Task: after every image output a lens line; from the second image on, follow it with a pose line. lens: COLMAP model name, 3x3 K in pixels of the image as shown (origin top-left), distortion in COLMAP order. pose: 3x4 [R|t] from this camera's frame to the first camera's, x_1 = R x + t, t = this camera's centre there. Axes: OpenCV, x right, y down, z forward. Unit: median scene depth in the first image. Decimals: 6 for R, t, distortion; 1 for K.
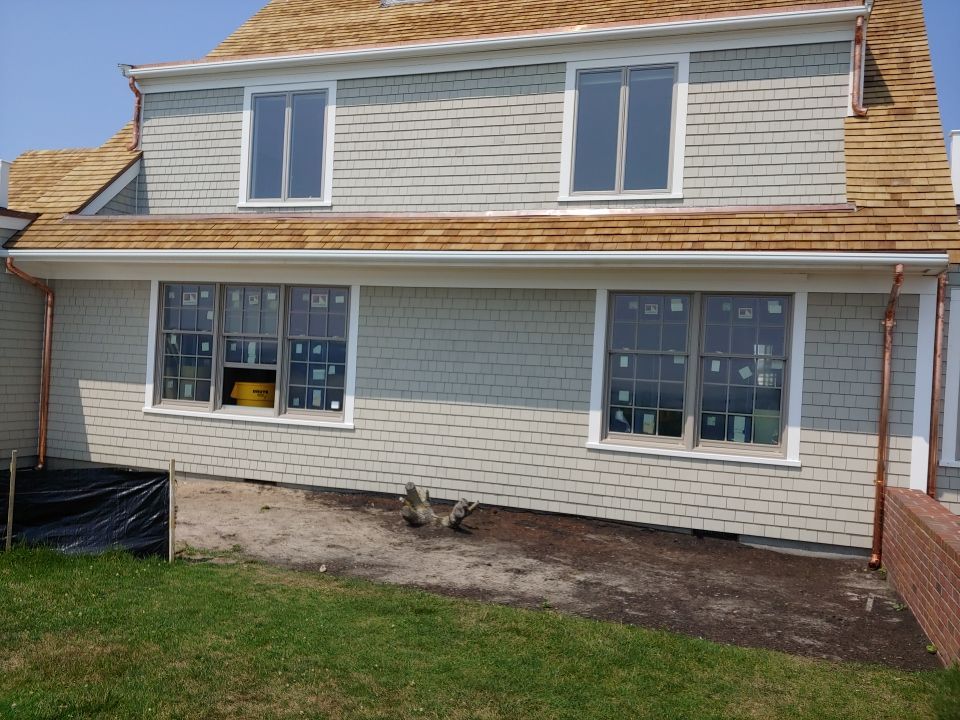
lens RADIAL K [[816.5, 0, 481.2], [0, 816.5, 363.0], [0, 0, 1]] dist [0.007152, -0.060970]
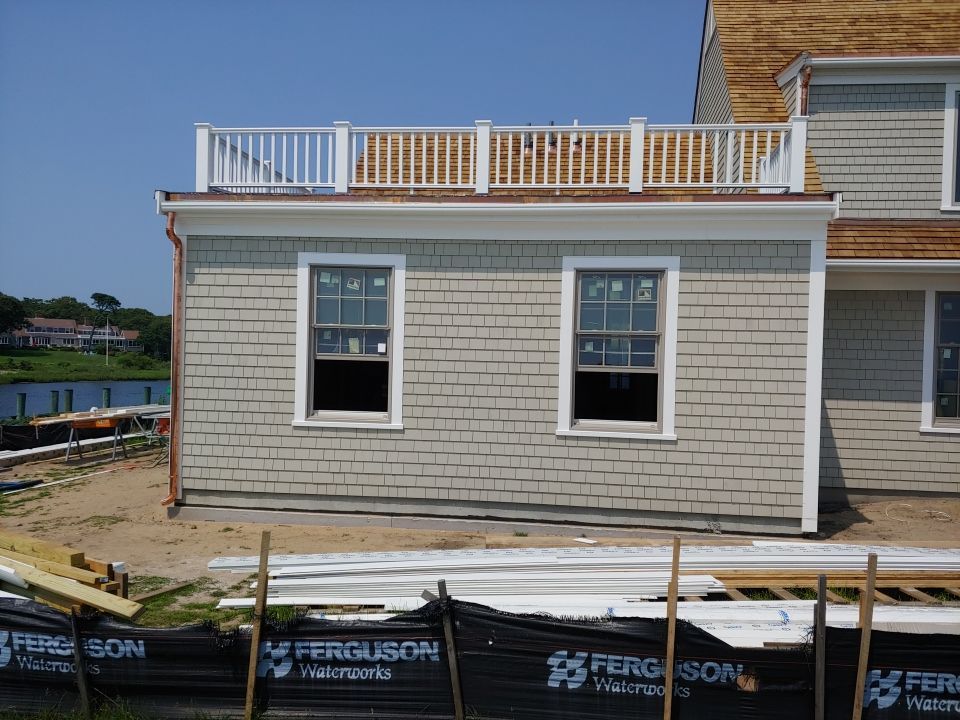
lens RADIAL K [[816.5, 0, 466.0], [0, 816.5, 380.0], [0, 0, 1]] dist [0.007152, -0.060970]
pose [[0.980059, -0.043090, 0.193979, -1.011227], [0.036034, 0.998559, 0.039763, -0.050286], [-0.195413, -0.031980, 0.980199, 0.171567]]
